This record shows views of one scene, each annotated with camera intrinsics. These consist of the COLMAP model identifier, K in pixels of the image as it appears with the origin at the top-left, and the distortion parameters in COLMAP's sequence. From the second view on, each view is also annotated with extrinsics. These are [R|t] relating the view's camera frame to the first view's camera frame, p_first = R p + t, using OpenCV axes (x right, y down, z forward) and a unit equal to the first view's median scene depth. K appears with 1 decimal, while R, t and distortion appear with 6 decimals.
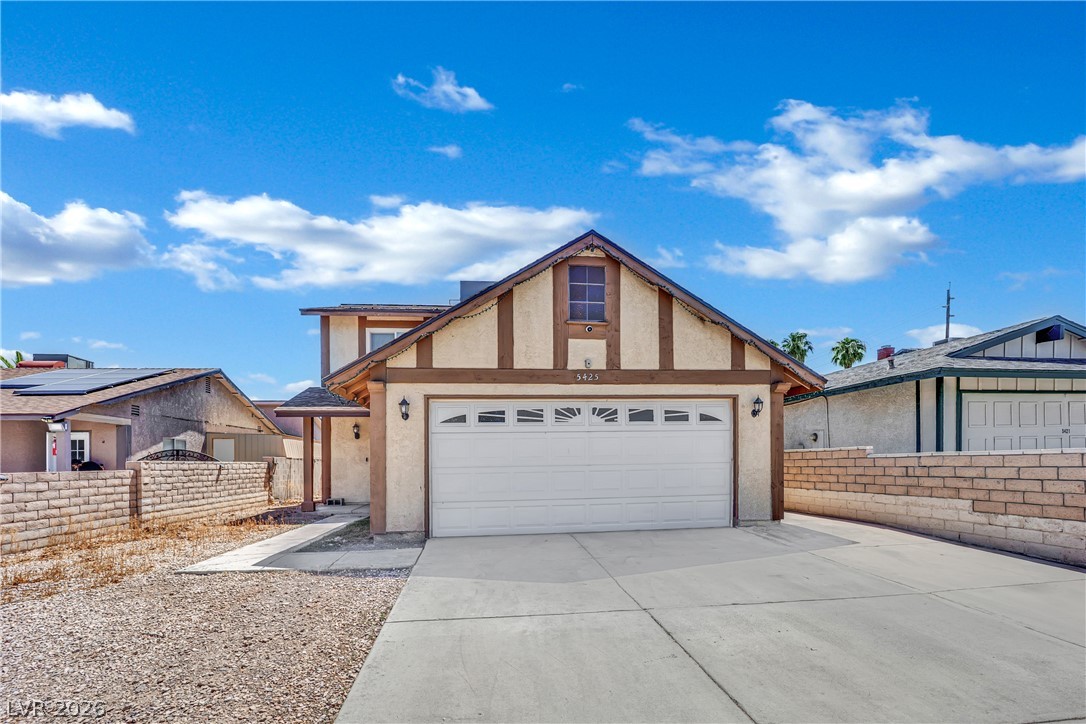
lens RADIAL K [[460.5, 0, 516.2], [0, 460.5, 466.7], [0, 0, 1]] dist [-0.015939, 0.000203]
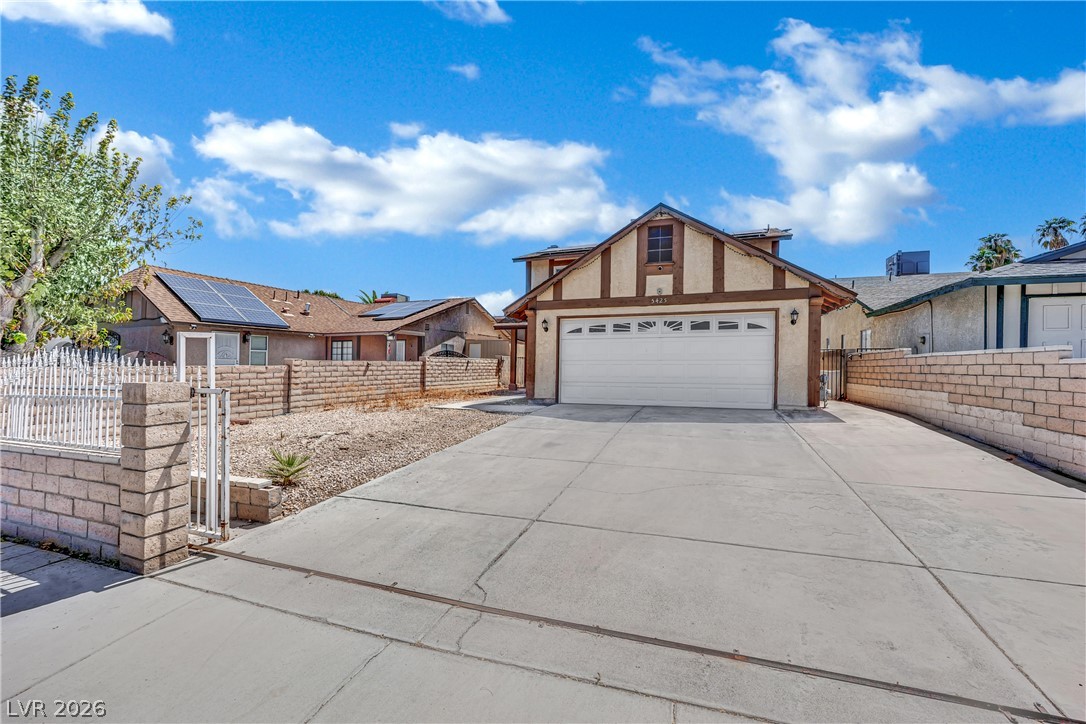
lens RADIAL K [[451.6, 0, 538.7], [0, 451.6, 364.4], [0, 0, 1]] dist [-0.013326, 0.000493]
pose [[0.886489, 0.017408, -0.462422, 0.481422], [-0.023694, 0.999689, -0.007790, 0.029336], [0.462143, 0.017863, 0.886626, -0.450467]]
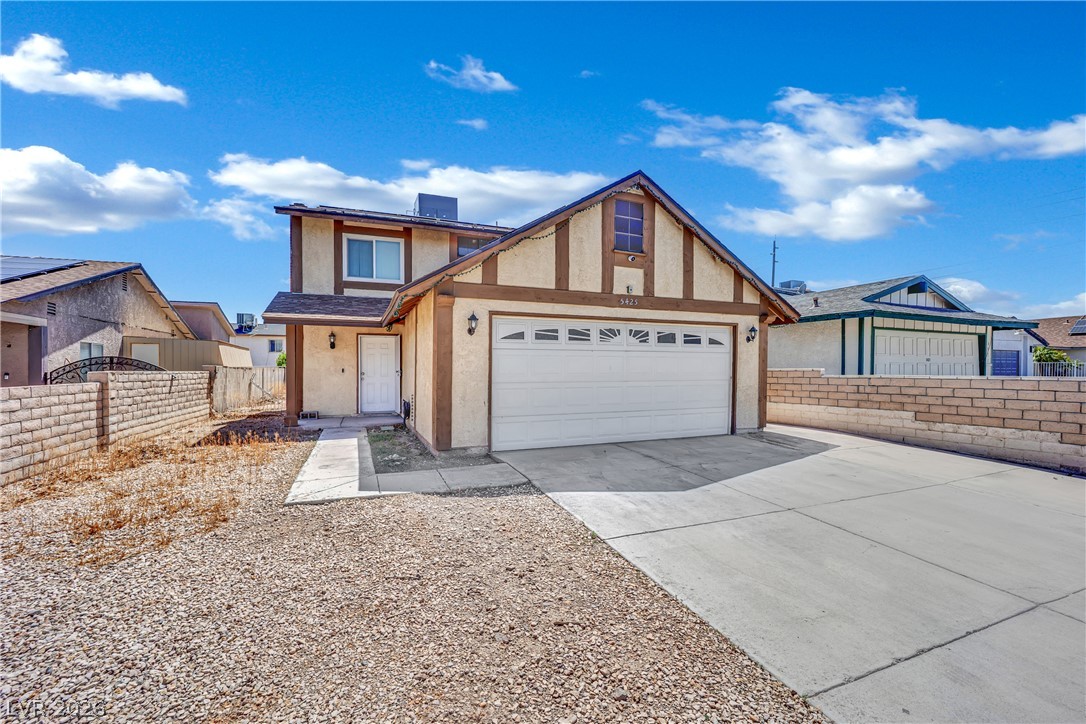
lens RADIAL K [[440.0, 0, 489.1], [0, 440.0, 377.6], [0, 0, 1]] dist [-0.018083, 0.000103]
pose [[0.968891, 0.011159, 0.247236, -0.424800], [-0.012020, 0.999926, 0.001972, -0.011538], [-0.247195, -0.004883, 0.968953, 0.063281]]
